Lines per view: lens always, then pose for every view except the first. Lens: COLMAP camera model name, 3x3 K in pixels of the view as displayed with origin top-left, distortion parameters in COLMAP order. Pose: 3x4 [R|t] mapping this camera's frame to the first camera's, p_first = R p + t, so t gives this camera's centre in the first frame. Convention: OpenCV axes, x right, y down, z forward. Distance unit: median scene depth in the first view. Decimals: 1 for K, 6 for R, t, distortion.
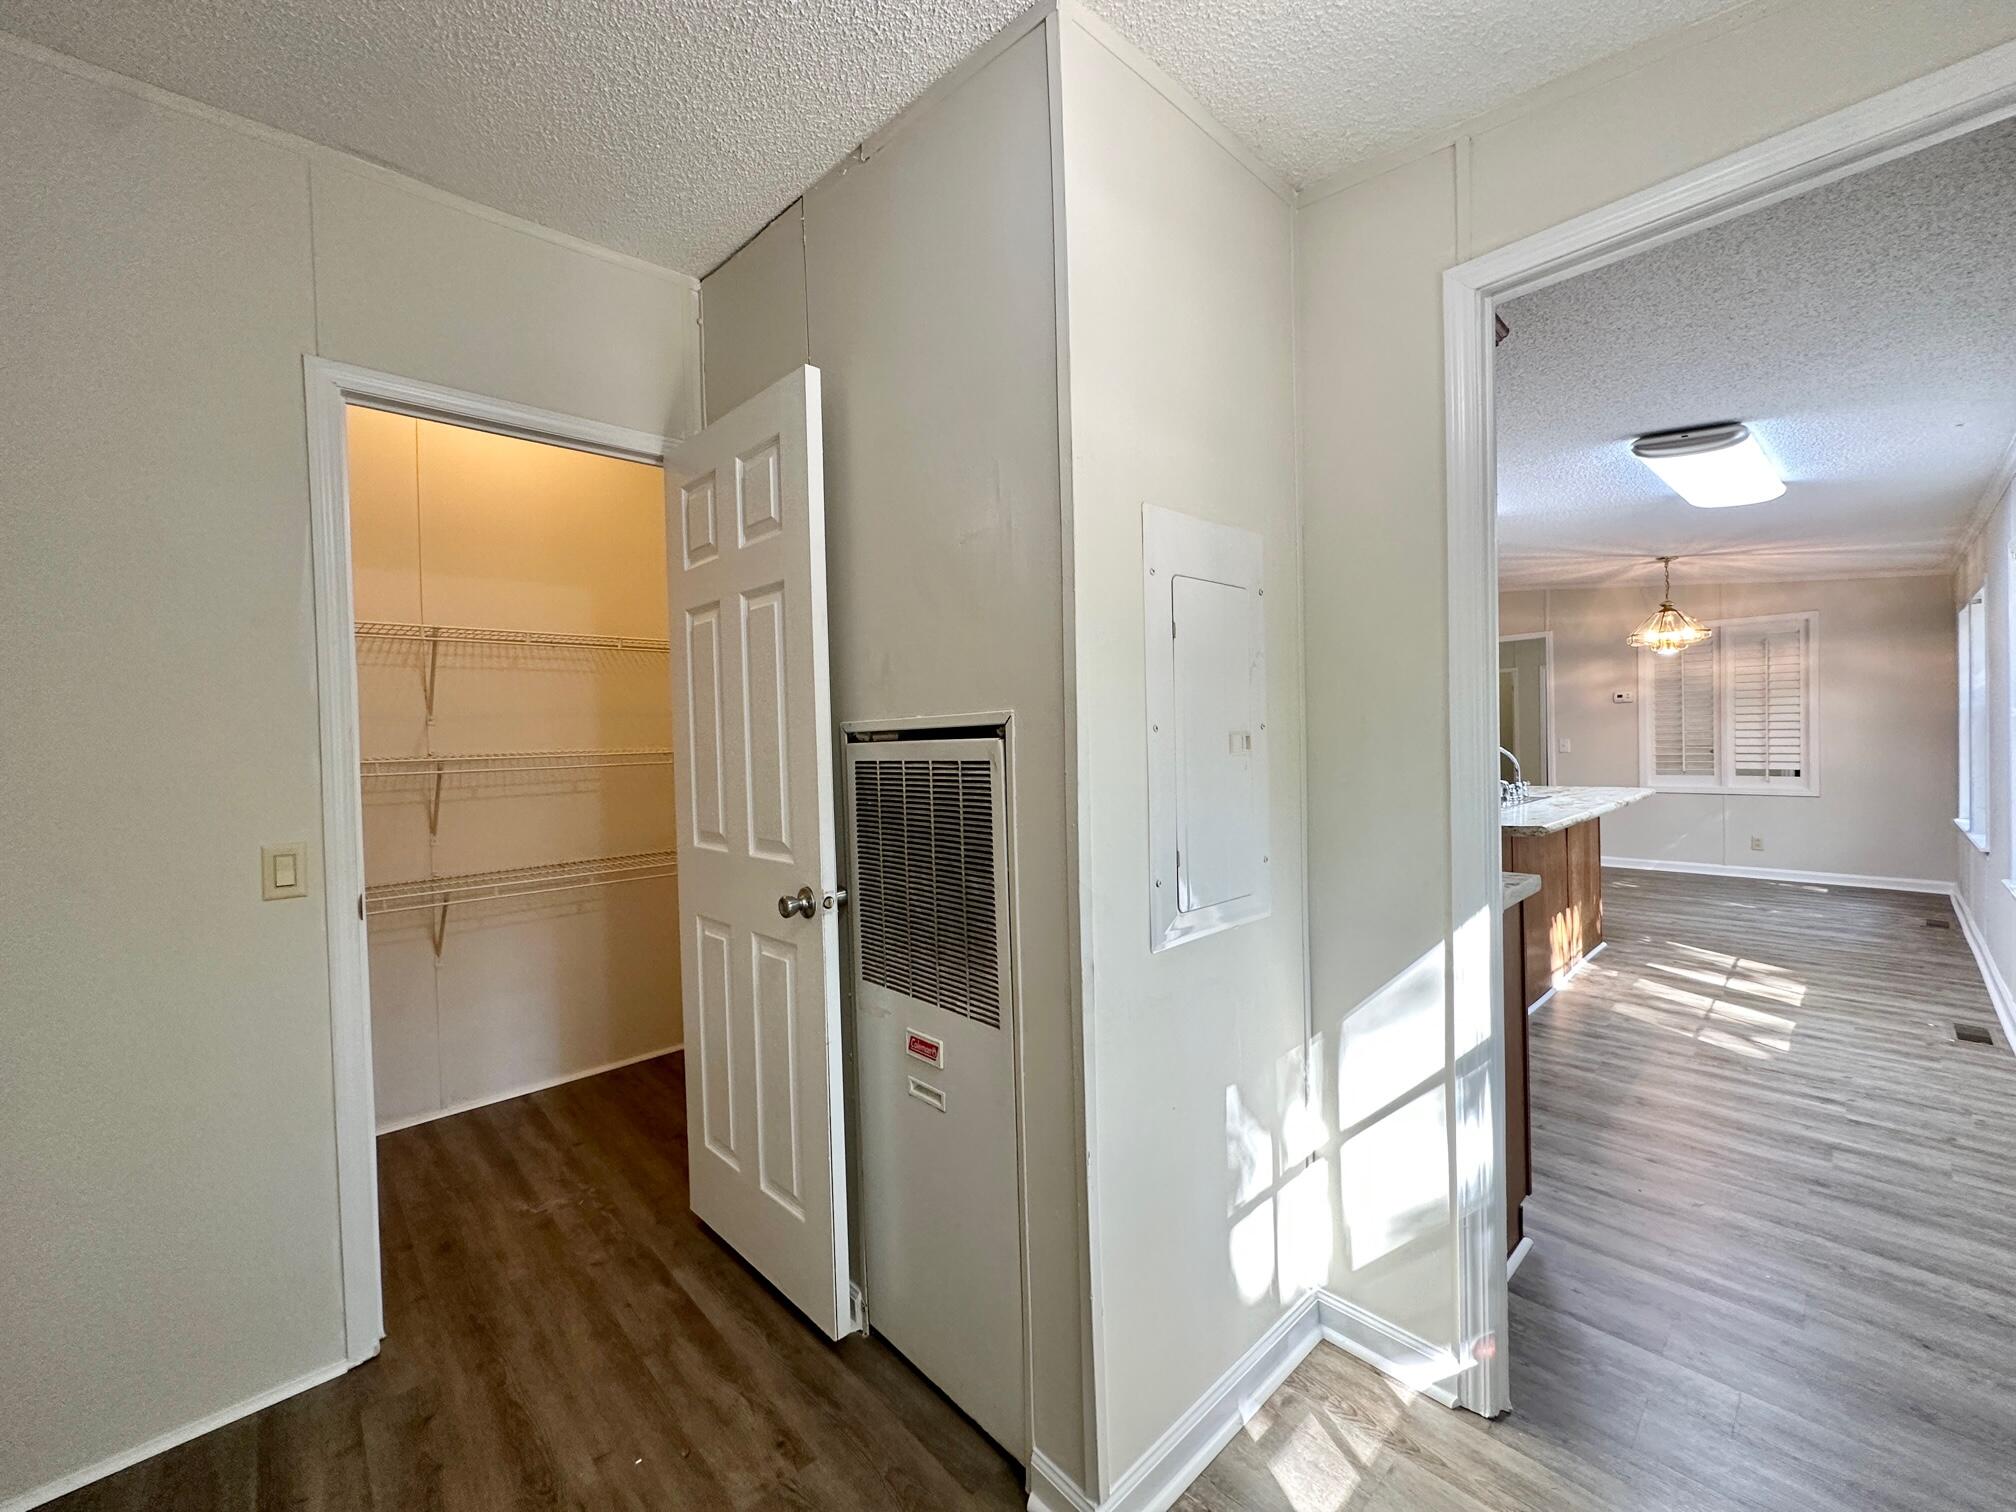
lens RADIAL K [[804.2, 0, 1011.2], [0, 804.2, 745.8], [0, 0, 1]] dist [-0.003573, 0.001022]
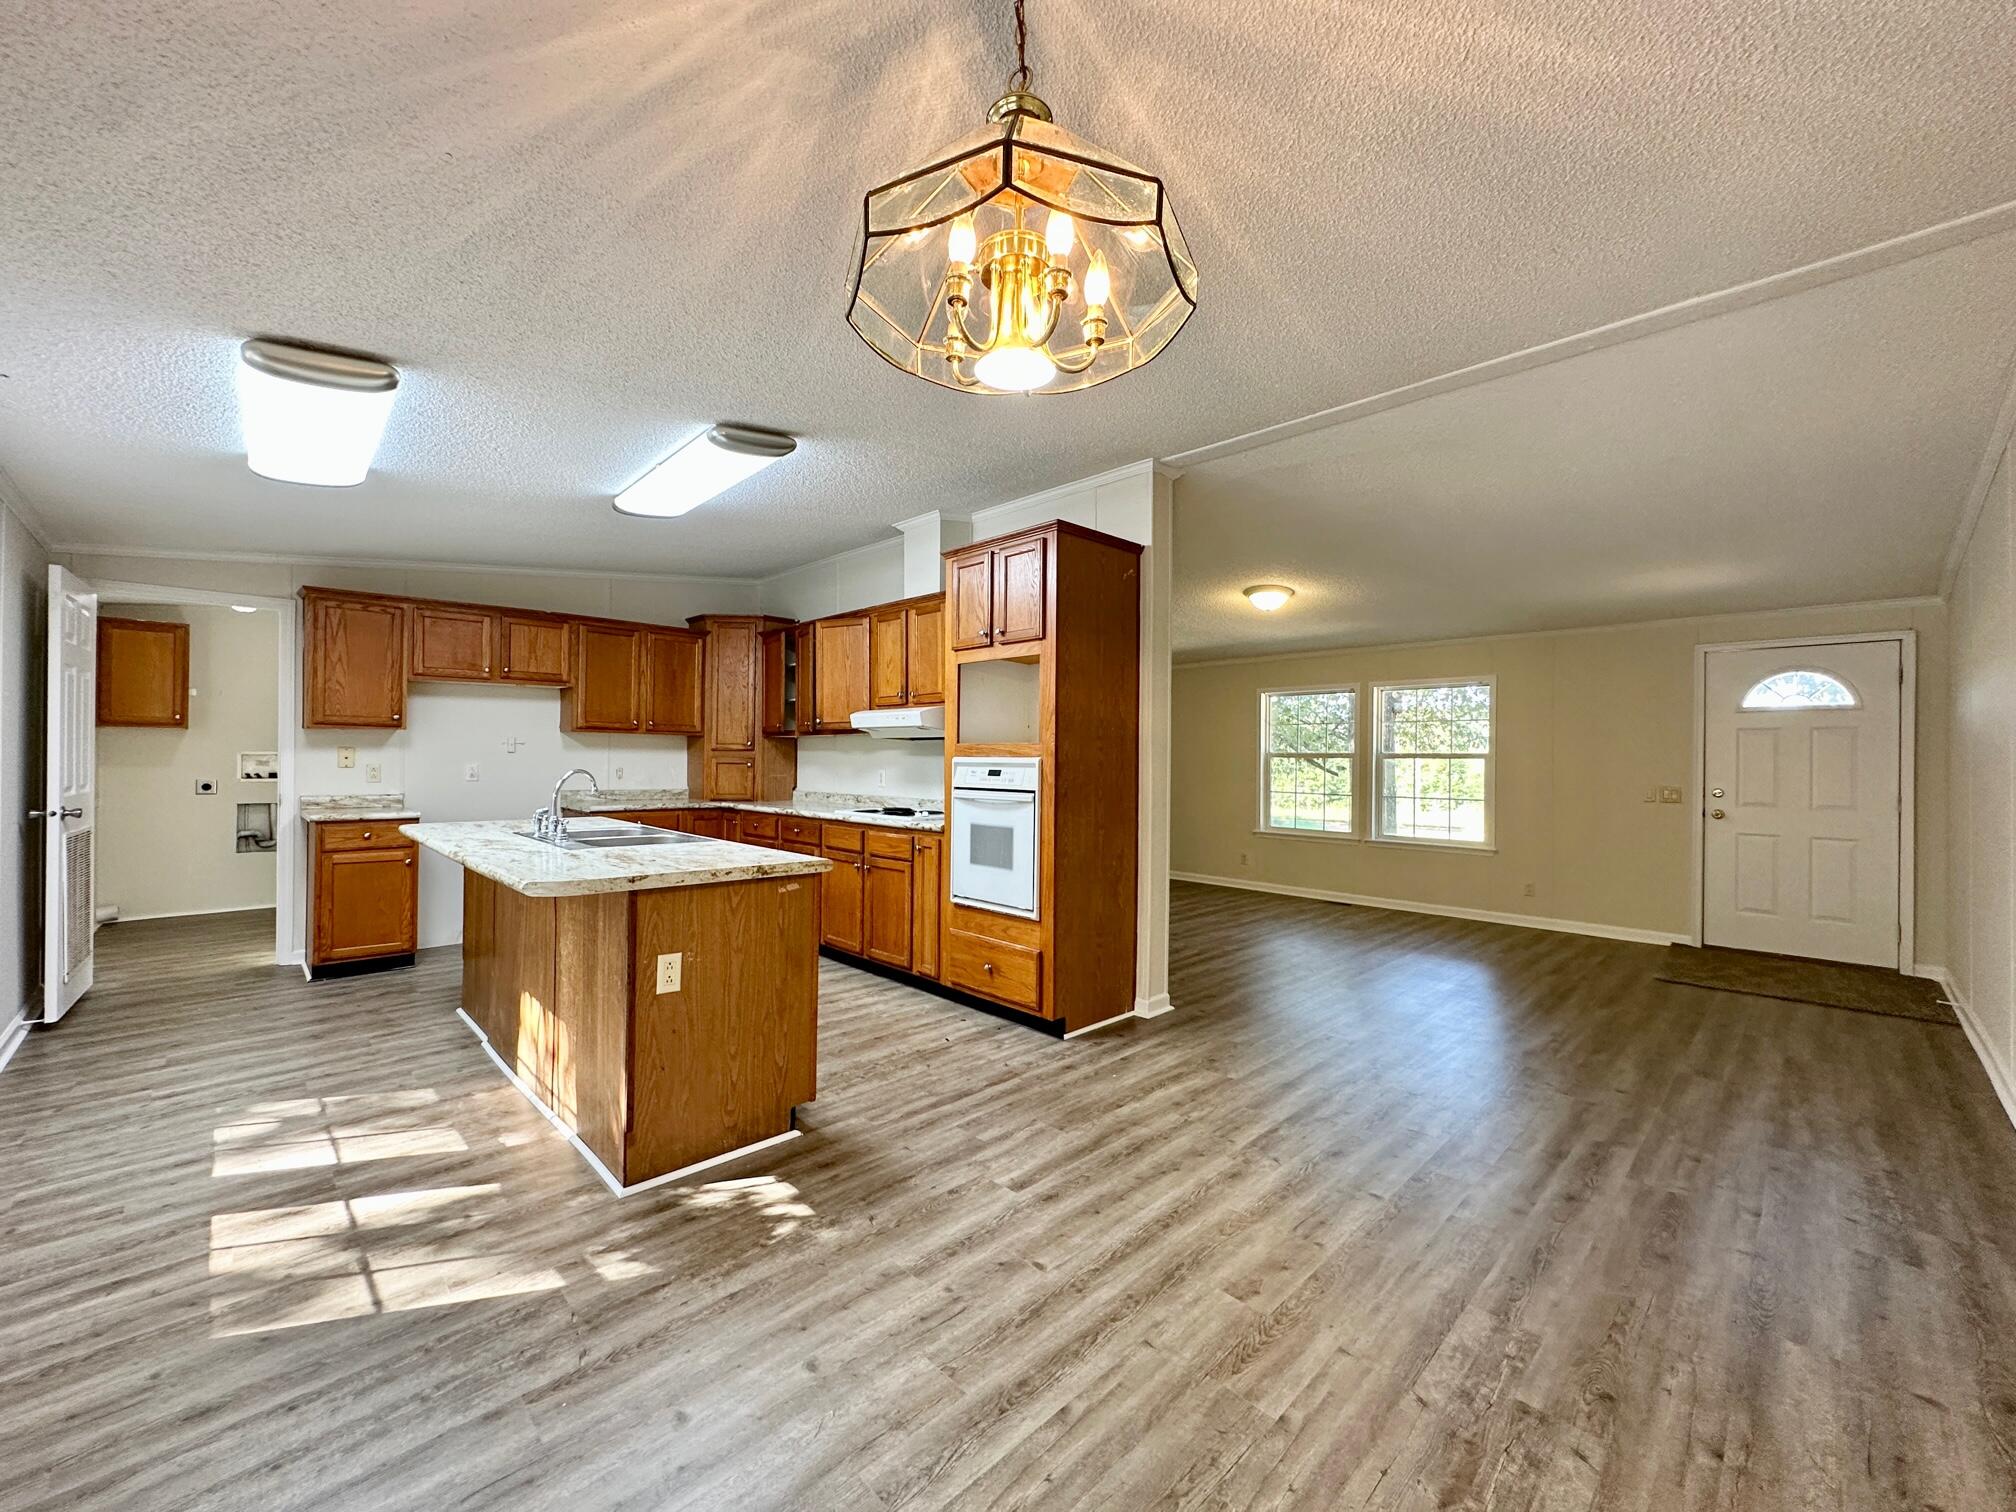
lens RADIAL K [[804.2, 0, 1004.9], [0, 804.2, 756.2], [0, 0, 1]] dist [-0.003573, 0.001022]
pose [[0.023183, 0.023546, -0.999454, 2.295629], [-0.024152, 0.999444, 0.022986, -0.069578], [0.999439, 0.023606, 0.023739, 2.269976]]
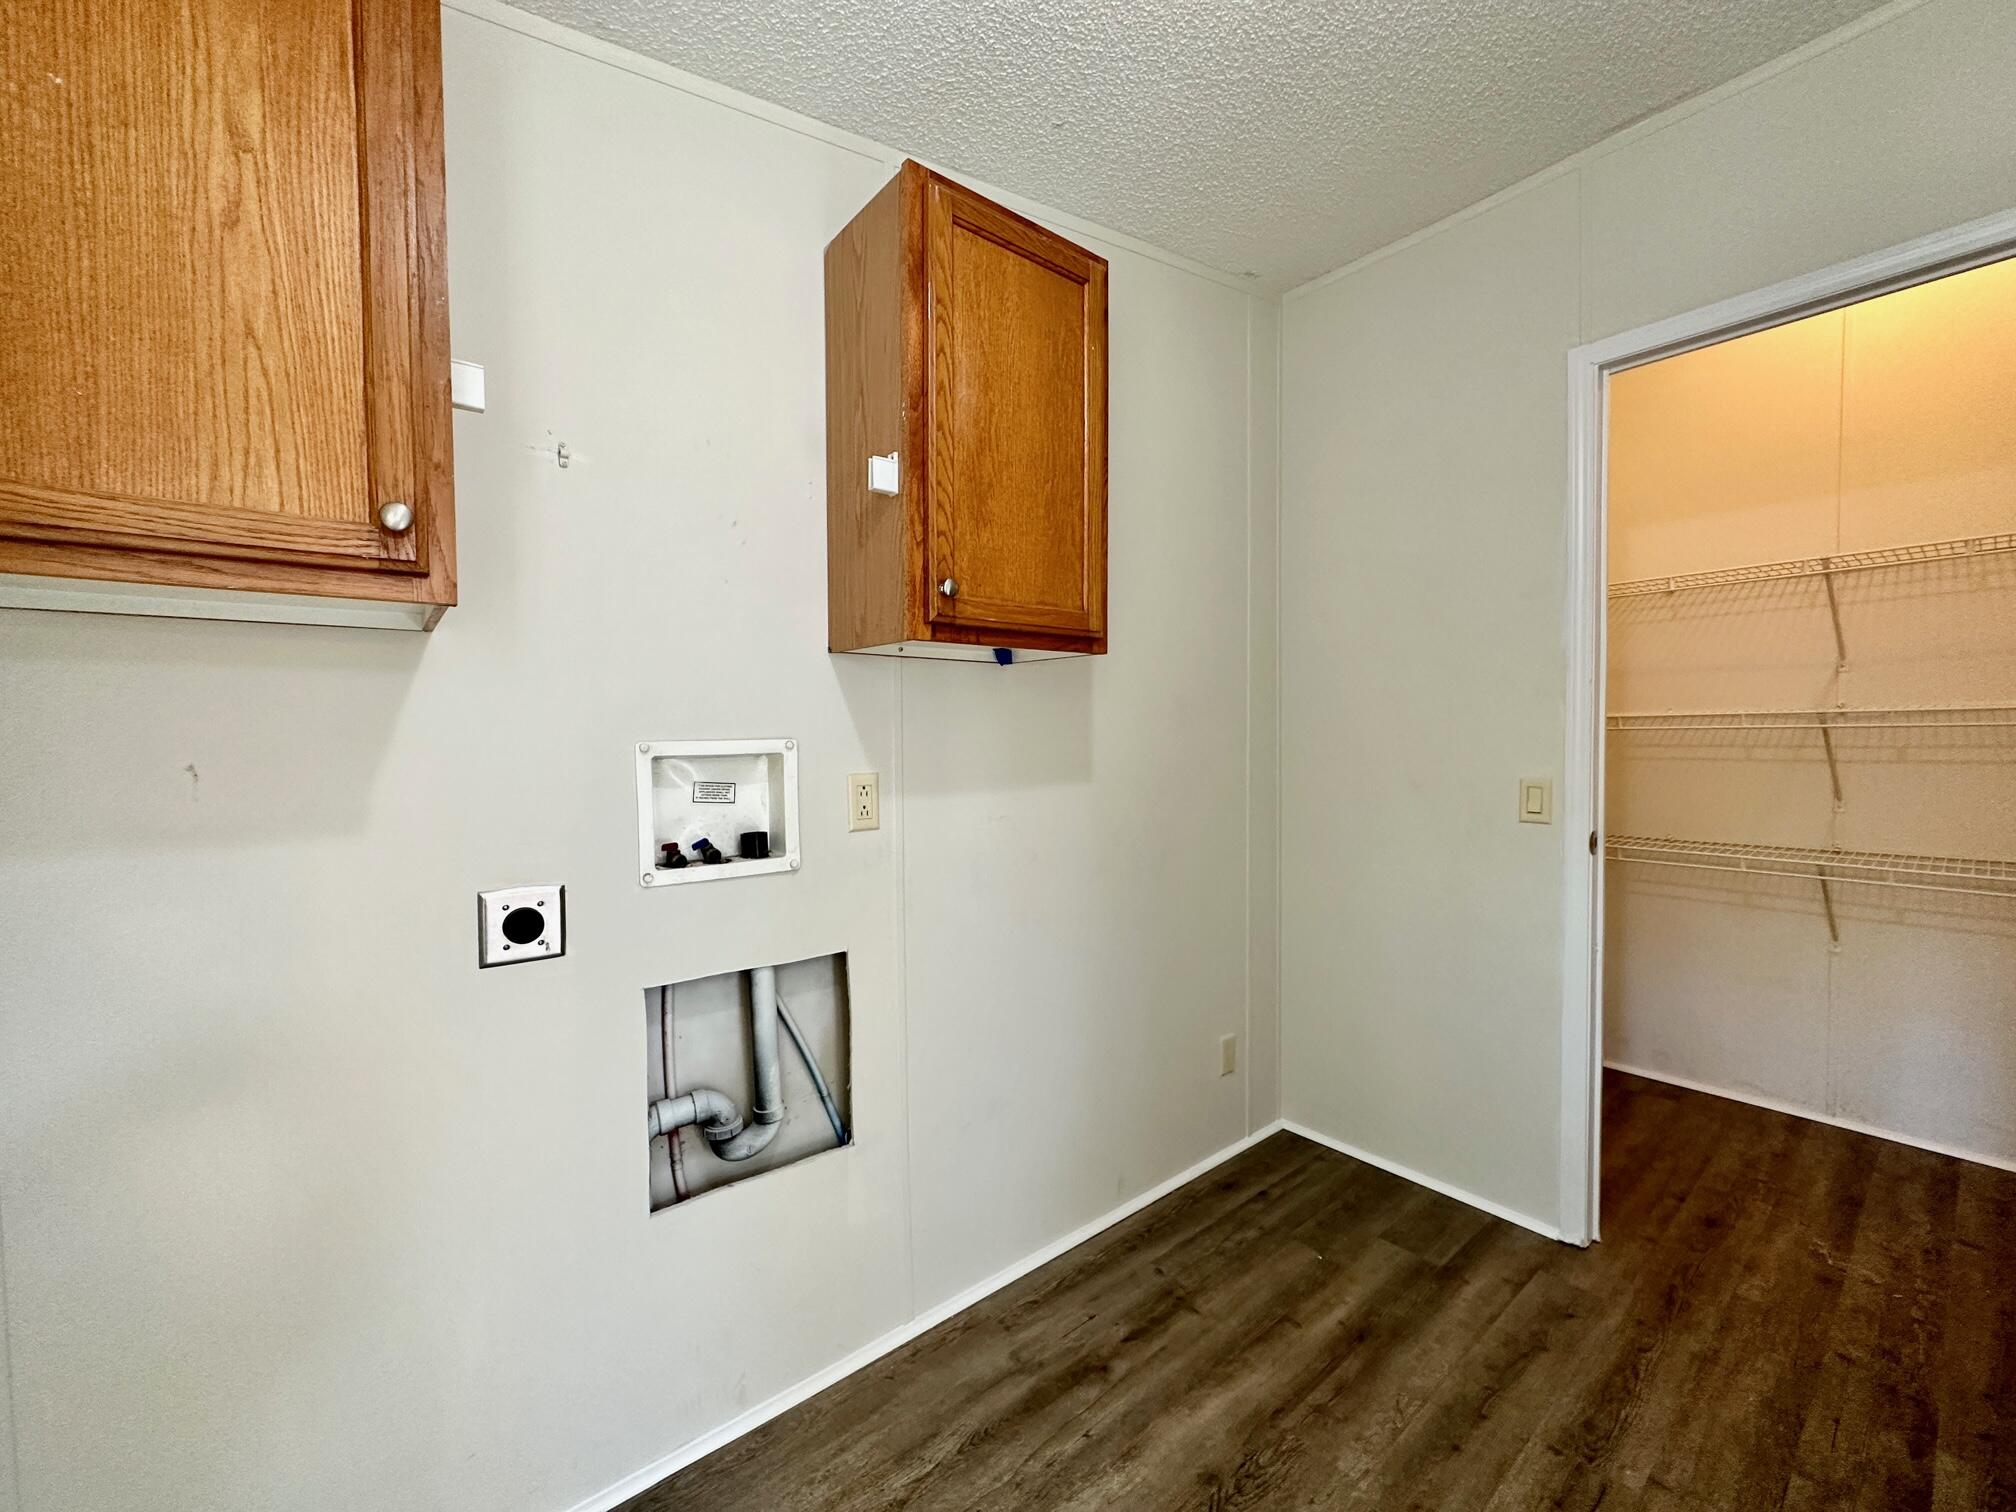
lens RADIAL K [[804.2, 0, 1007.5], [0, 804.2, 746.3], [0, 0, 1]] dist [-0.003573, 0.001022]
pose [[-0.072687, 0.037848, -0.996636, 0.232019], [0.009454, 0.999261, 0.037258, 0.015217], [0.997310, -0.006714, -0.072991, 0.201372]]
